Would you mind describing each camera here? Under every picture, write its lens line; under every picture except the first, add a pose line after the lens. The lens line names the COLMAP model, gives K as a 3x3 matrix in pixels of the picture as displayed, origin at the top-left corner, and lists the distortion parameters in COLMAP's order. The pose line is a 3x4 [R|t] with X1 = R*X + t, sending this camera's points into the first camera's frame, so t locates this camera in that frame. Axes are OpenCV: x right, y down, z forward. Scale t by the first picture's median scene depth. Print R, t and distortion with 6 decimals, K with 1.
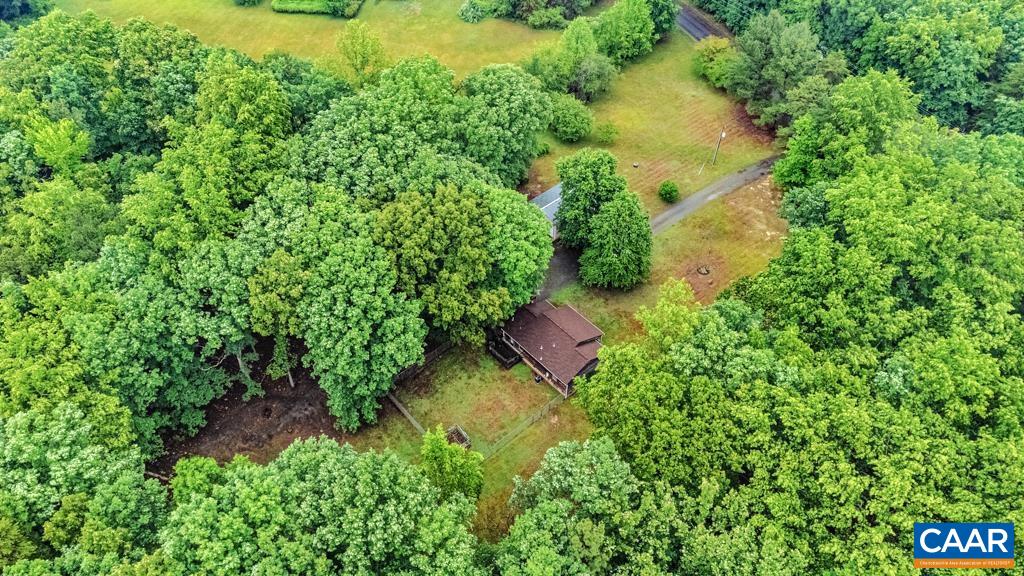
lens RADIAL K [[755.5, 0, 517.0], [0, 755.5, 284.6], [0, 0, 1]] dist [0.046027, 0.008660]
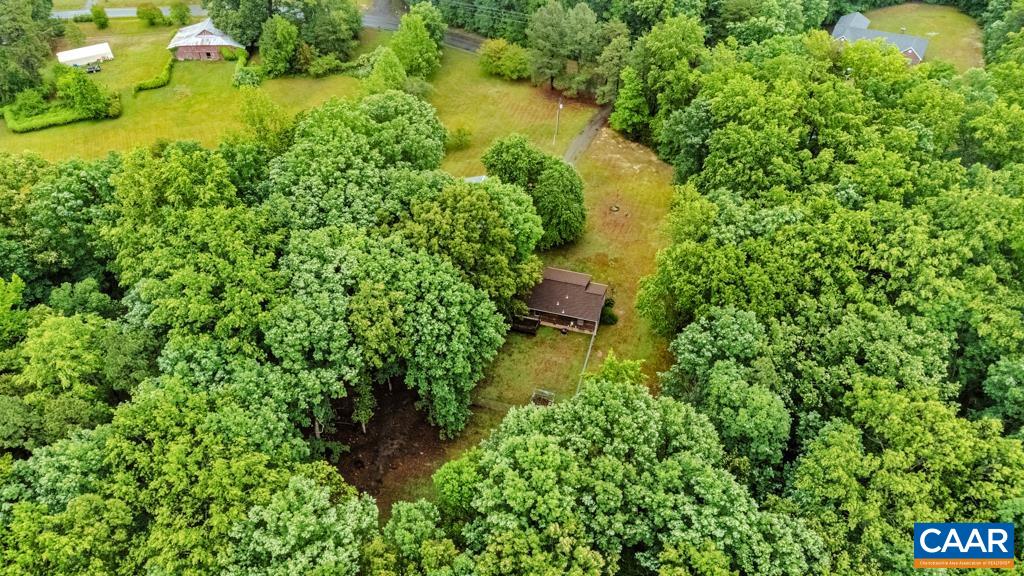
lens RADIAL K [[755.5, 0, 517.0], [0, 755.5, 284.6], [0, 0, 1]] dist [0.046027, 0.008660]
pose [[0.838339, -0.357340, 0.411699, -0.461163], [0.385640, 0.922520, 0.015438, 0.016426], [-0.385318, 0.145825, 0.911189, -0.003364]]
